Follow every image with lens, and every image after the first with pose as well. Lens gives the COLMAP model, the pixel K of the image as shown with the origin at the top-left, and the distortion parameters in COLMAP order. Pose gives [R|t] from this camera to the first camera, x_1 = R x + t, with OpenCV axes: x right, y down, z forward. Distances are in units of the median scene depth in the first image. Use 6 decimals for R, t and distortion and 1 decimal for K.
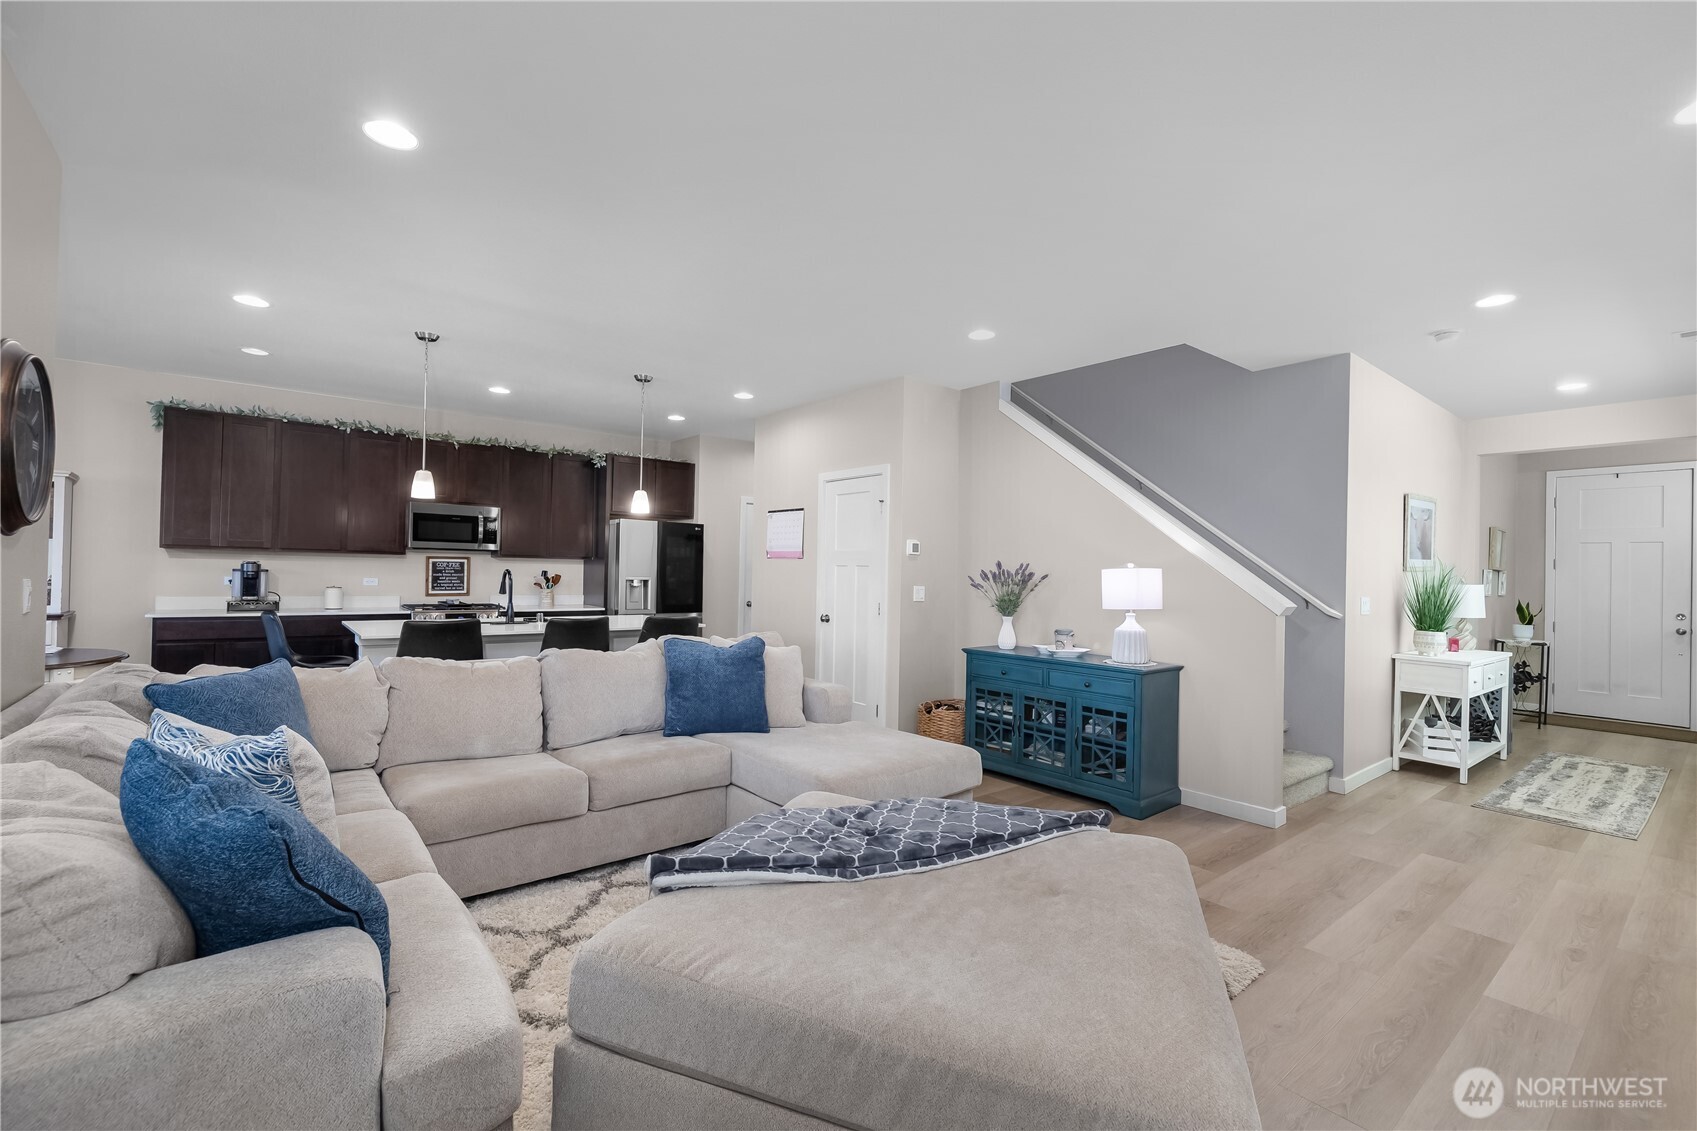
lens RADIAL K [[734.1, 0, 837.3], [0, 734.1, 565.2], [0, 0, 1]] dist [0.002108, 0.000397]
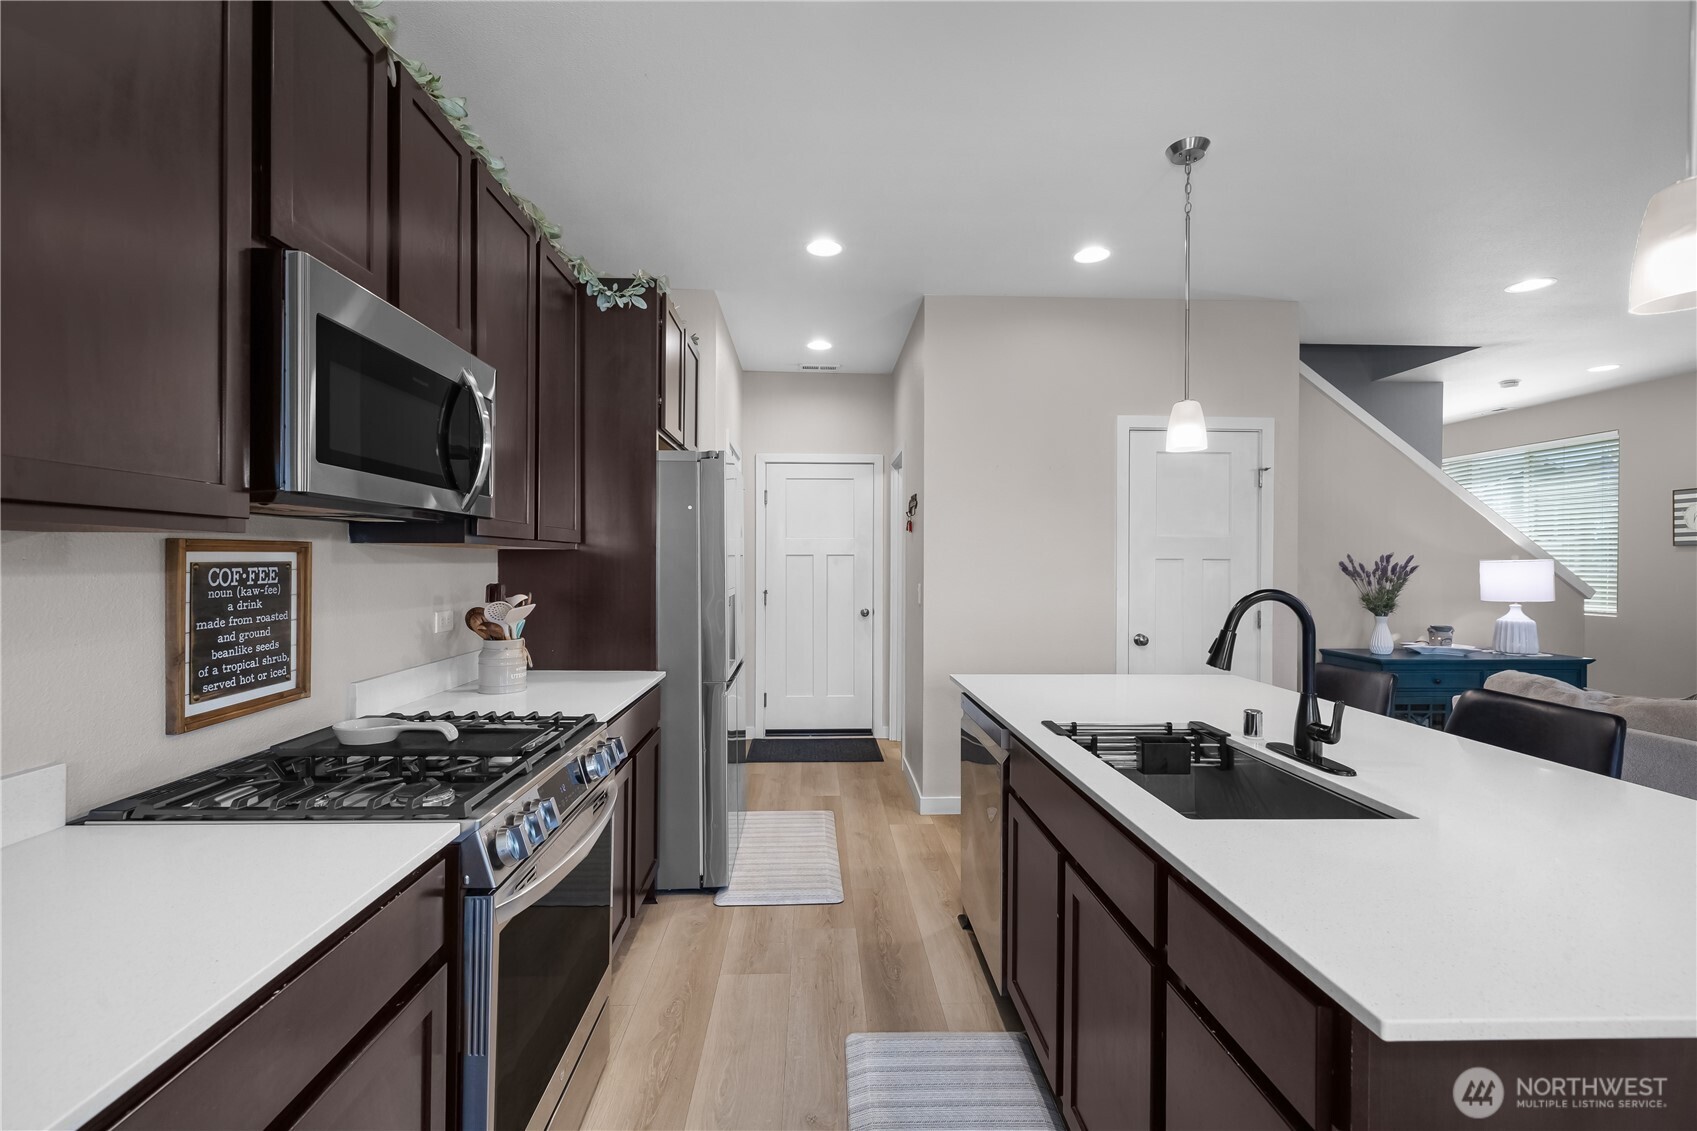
lens RADIAL K [[734.1, 0, 837.3], [0, 734.1, 565.2], [0, 0, 1]] dist [0.002108, 0.000397]
pose [[0.595043, -0.023717, 0.803344, -0.808579], [-0.001440, 0.999531, 0.030576, -0.015320], [-0.803693, -0.019351, 0.594730, 0.961483]]
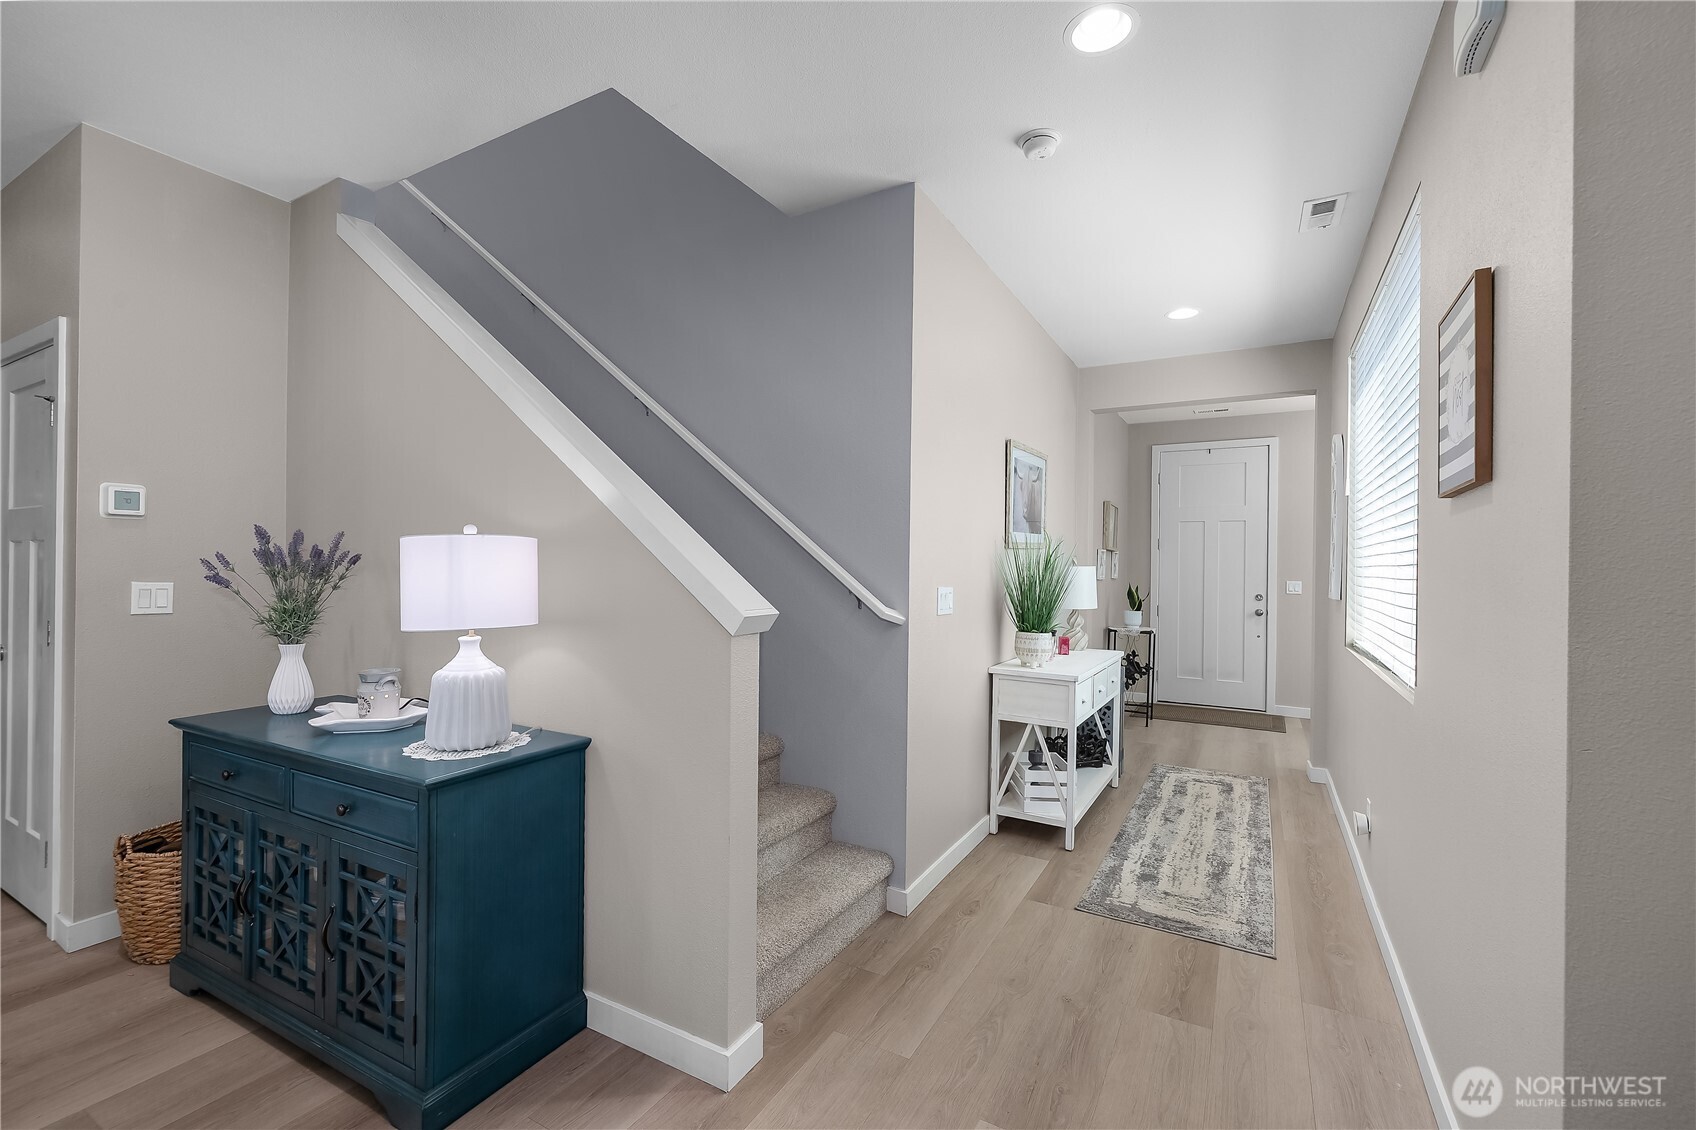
lens RADIAL K [[724.2, 0, 853.7], [0, 724.2, 564.1], [0, 0, 1]] dist [0.000197, 0.000565]
pose [[0.926012, -0.009187, 0.377383, 0.377217], [0.003812, 0.999880, 0.014988, 0.012381], [-0.377475, -0.012440, 0.925936, 0.413857]]
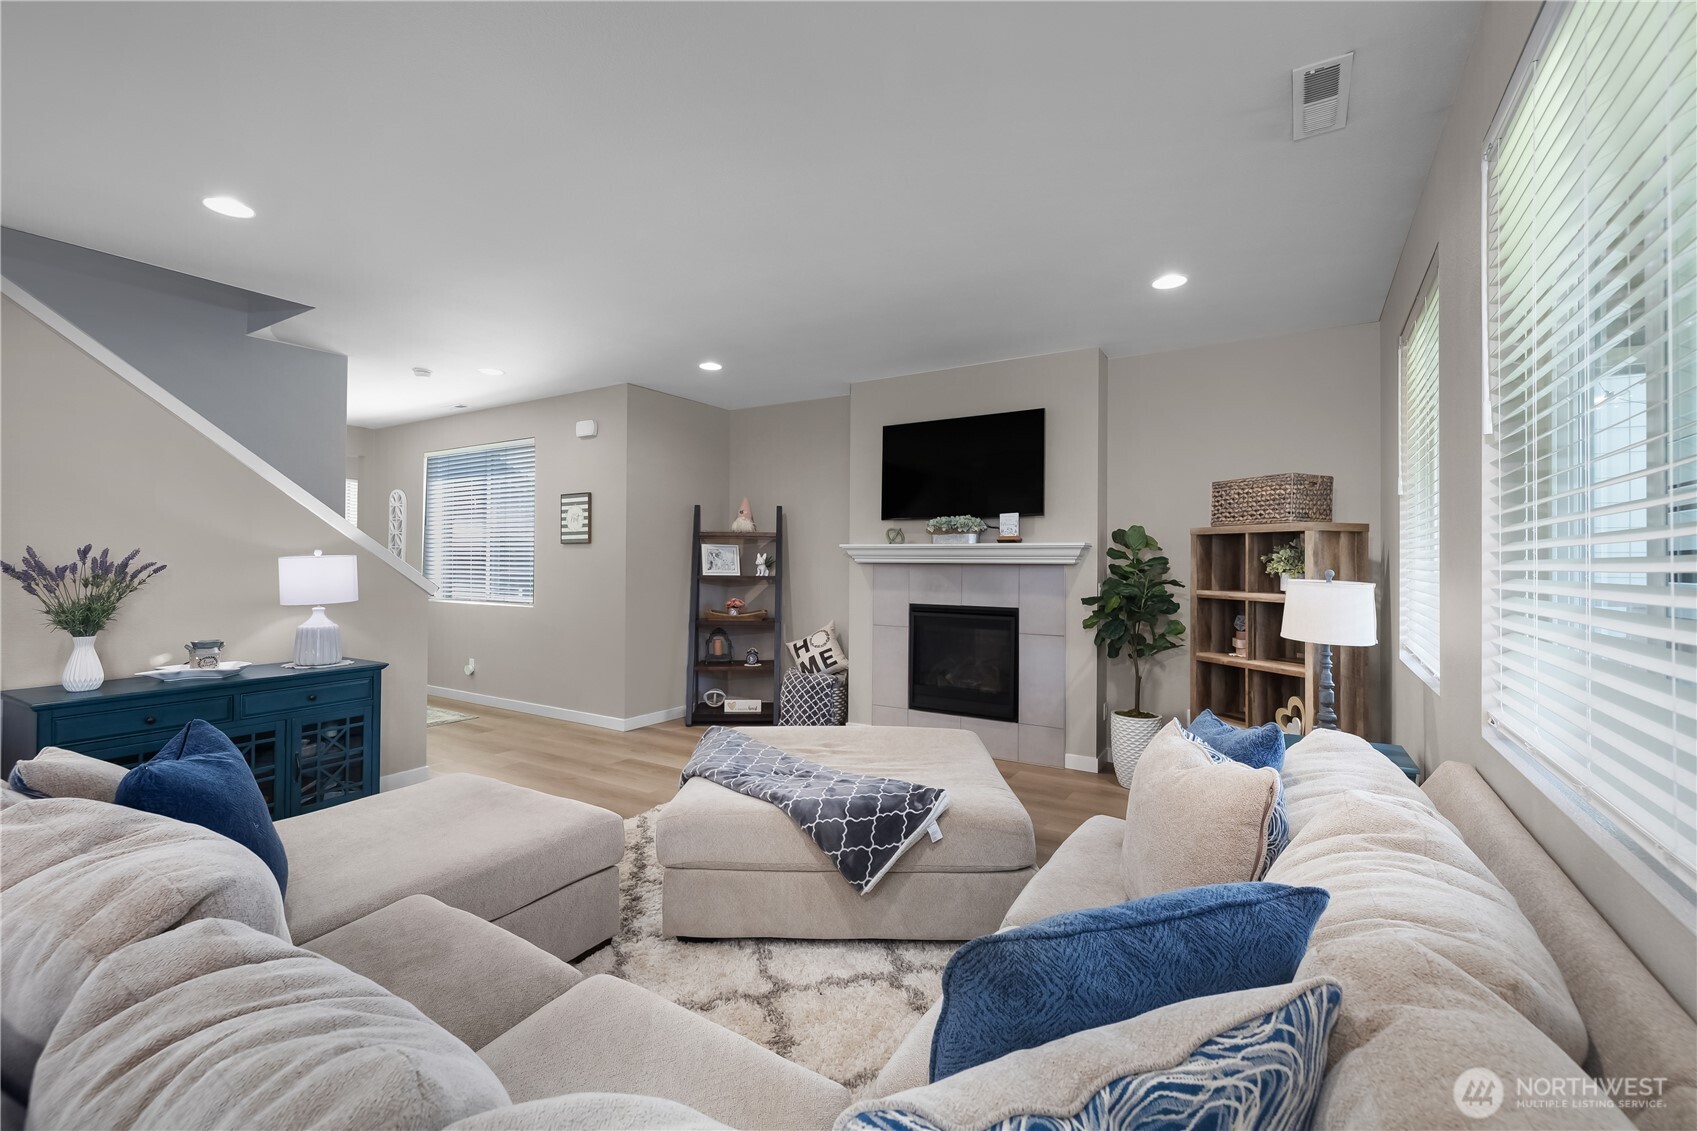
lens RADIAL K [[730.6, 0, 846.0], [0, 730.6, 559.1], [0, 0, 1]] dist [0.000007, 0.000079]
pose [[-0.336536, -0.021594, 0.941423, -0.525037], [-0.018620, 0.999694, 0.016274, -0.015021], [-0.941487, -0.012052, -0.336835, 0.587769]]
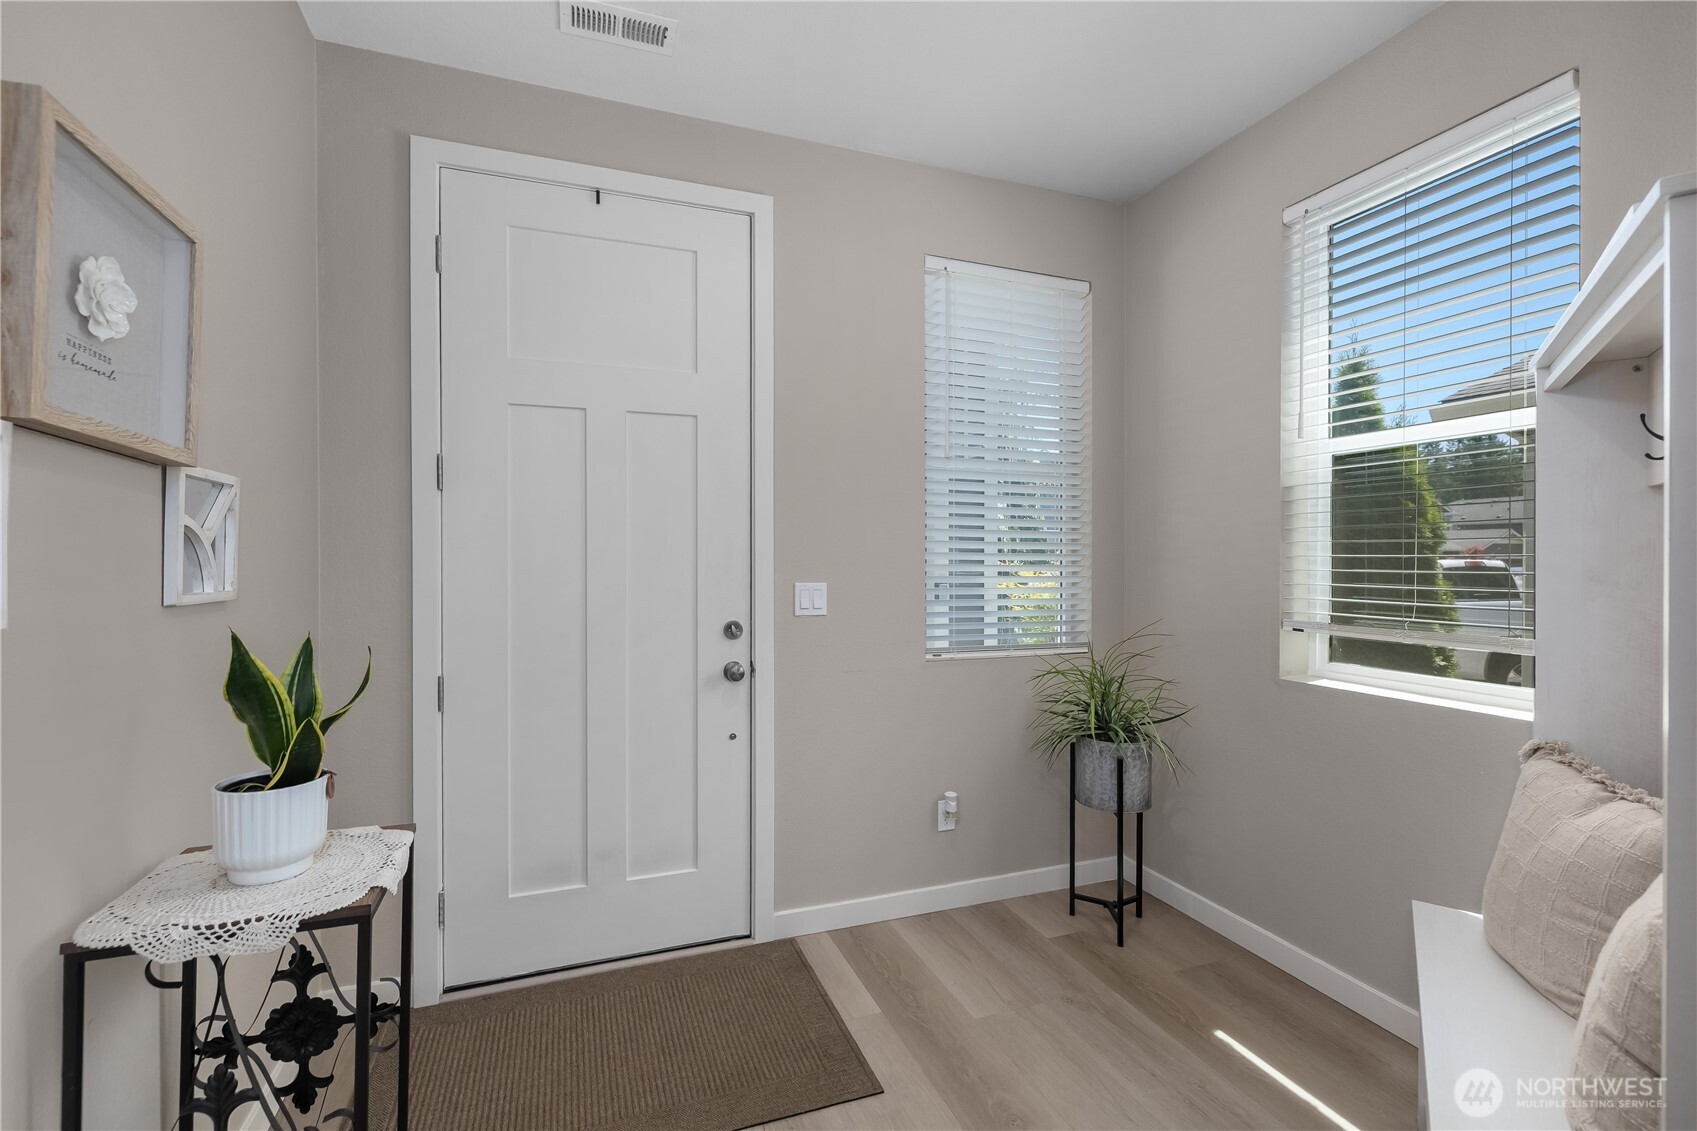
lens RADIAL K [[724.7, 0, 854.2], [0, 724.7, 564.6], [0, 0, 1]] dist [0.000197, 0.000565]
pose [[0.282860, -0.026484, 0.958795, 1.086040], [-0.001249, 0.999608, 0.027980, 0.037460], [-0.959160, -0.009112, 0.282716, 1.108983]]
